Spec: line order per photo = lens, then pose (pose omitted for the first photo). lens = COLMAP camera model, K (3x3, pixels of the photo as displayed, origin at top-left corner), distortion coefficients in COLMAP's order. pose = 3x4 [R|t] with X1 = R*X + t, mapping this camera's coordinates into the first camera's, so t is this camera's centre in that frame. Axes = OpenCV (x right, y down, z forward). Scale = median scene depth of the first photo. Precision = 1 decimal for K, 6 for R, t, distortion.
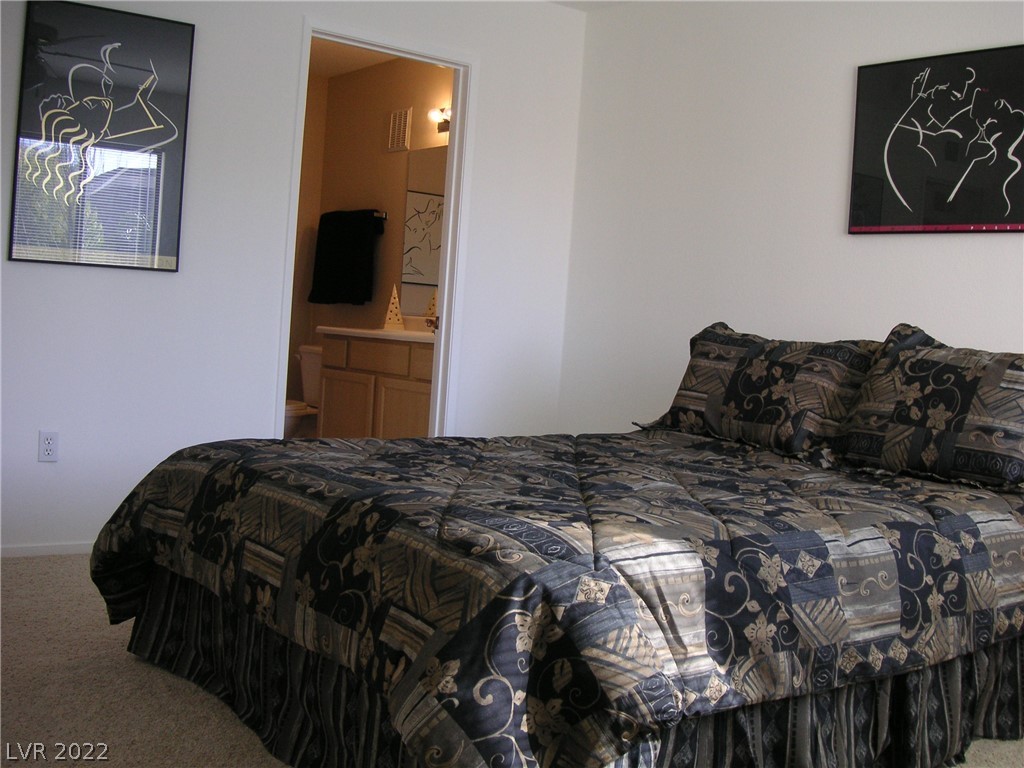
lens RADIAL K [[1124.2, 0, 512.1], [0, 1124.2, 383.7], [0, 0, 1]] dist [-0.115128, 0.000000]
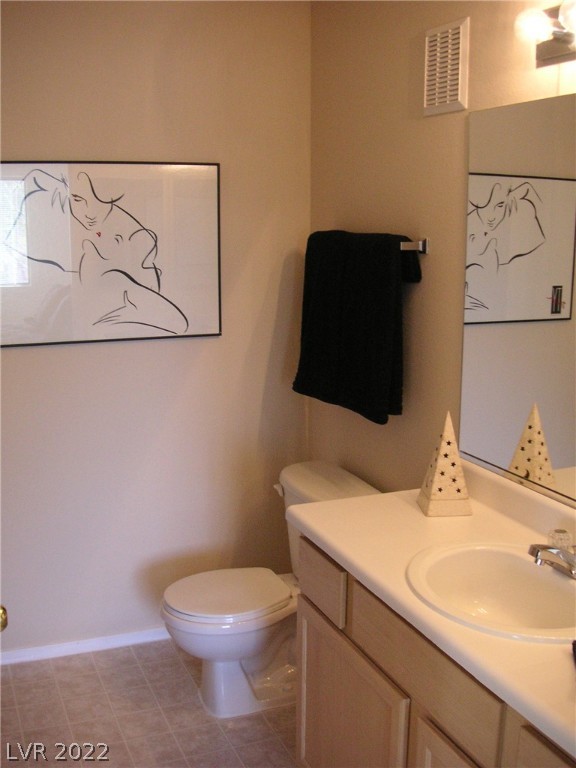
lens RADIAL K [[843.2, 0, 287.6], [0, 843.2, 384.1], [0, 0, 1]] dist [-0.115128, 0.000000]
pose [[0.962047, -0.012030, -0.272620, -0.069950], [0.049037, 0.990387, 0.129342, -0.140919], [0.268443, -0.137801, 0.953388, 0.619069]]
